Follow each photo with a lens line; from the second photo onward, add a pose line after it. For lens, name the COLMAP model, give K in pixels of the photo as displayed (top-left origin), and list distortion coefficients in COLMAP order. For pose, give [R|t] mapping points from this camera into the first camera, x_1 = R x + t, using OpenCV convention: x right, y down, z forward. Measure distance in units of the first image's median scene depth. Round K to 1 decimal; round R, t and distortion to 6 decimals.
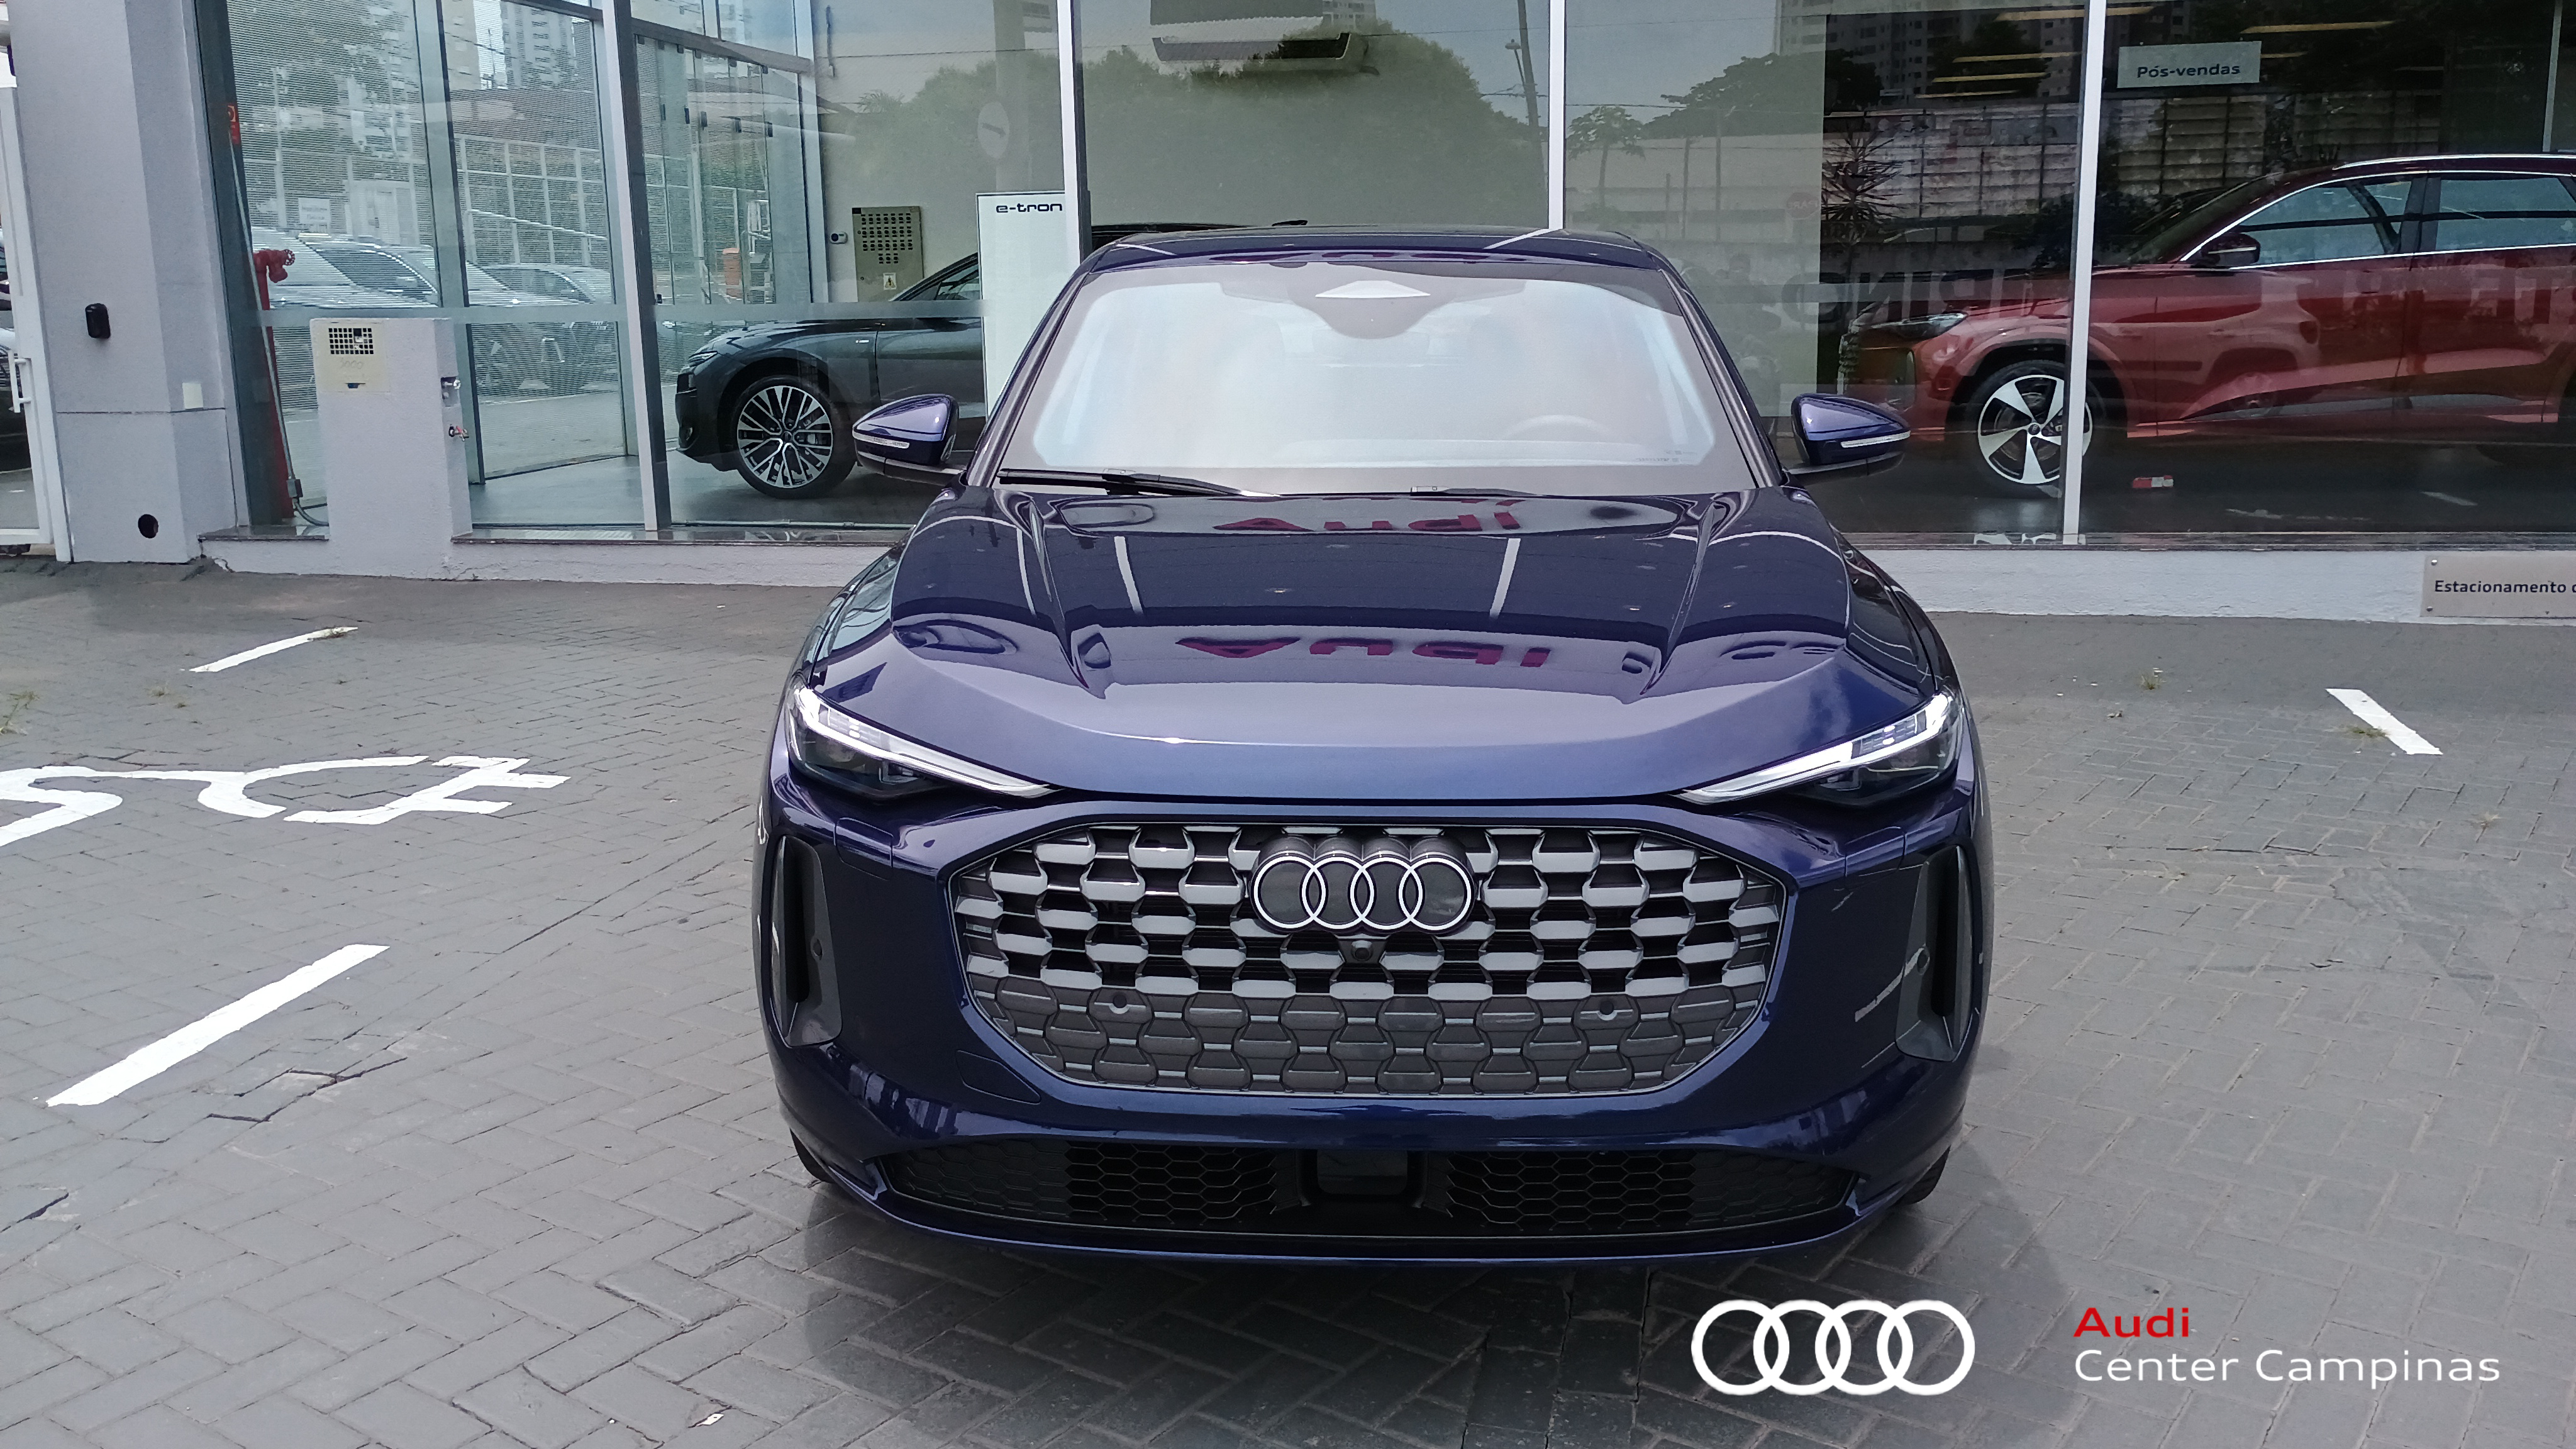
lens RADIAL K [[2249.2, 0, 1288.0], [0, 2249.2, 724.5], [0, 0, 1]] dist [0.012150, -0.009467]
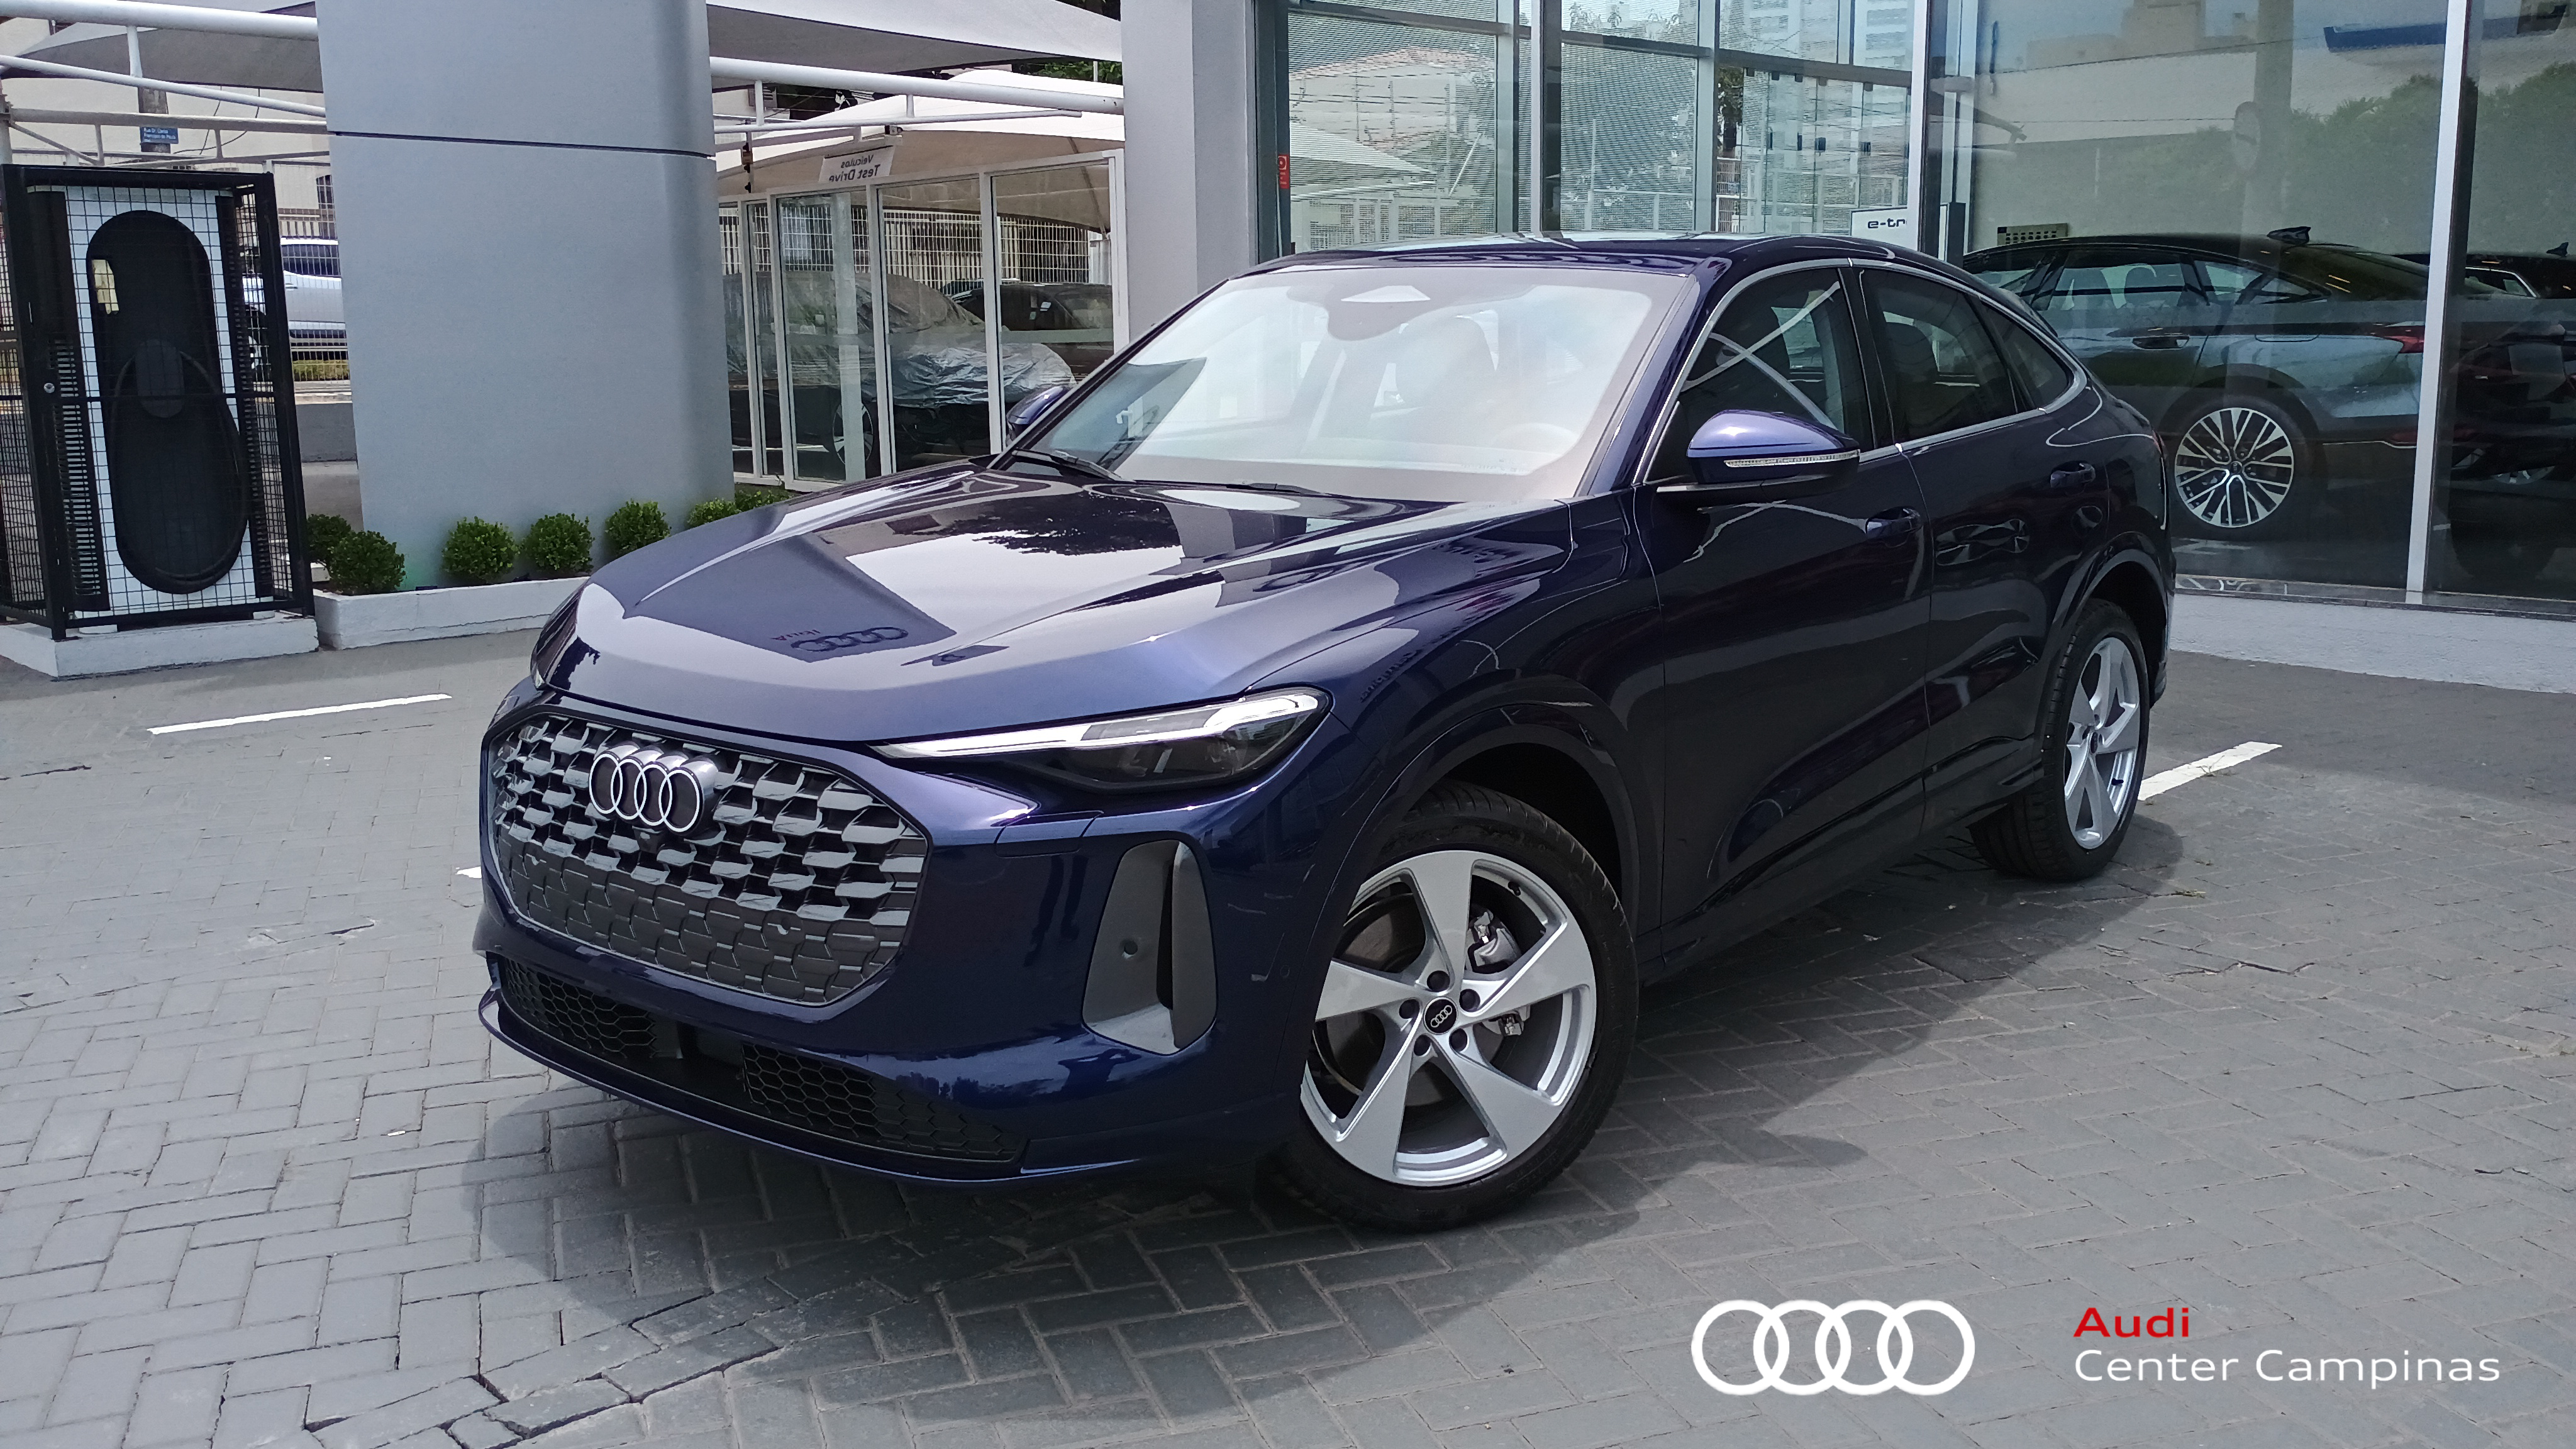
lens RADIAL K [[2249.2, 0, 1288.0], [0, 2249.2, 724.5], [0, 0, 1]] dist [0.012150, -0.009467]
pose [[0.783556, 0.102235, -0.612852, 0.535541], [-0.109396, 0.993661, 0.025894, -0.015465], [0.611614, 0.046754, 0.789774, 0.138183]]
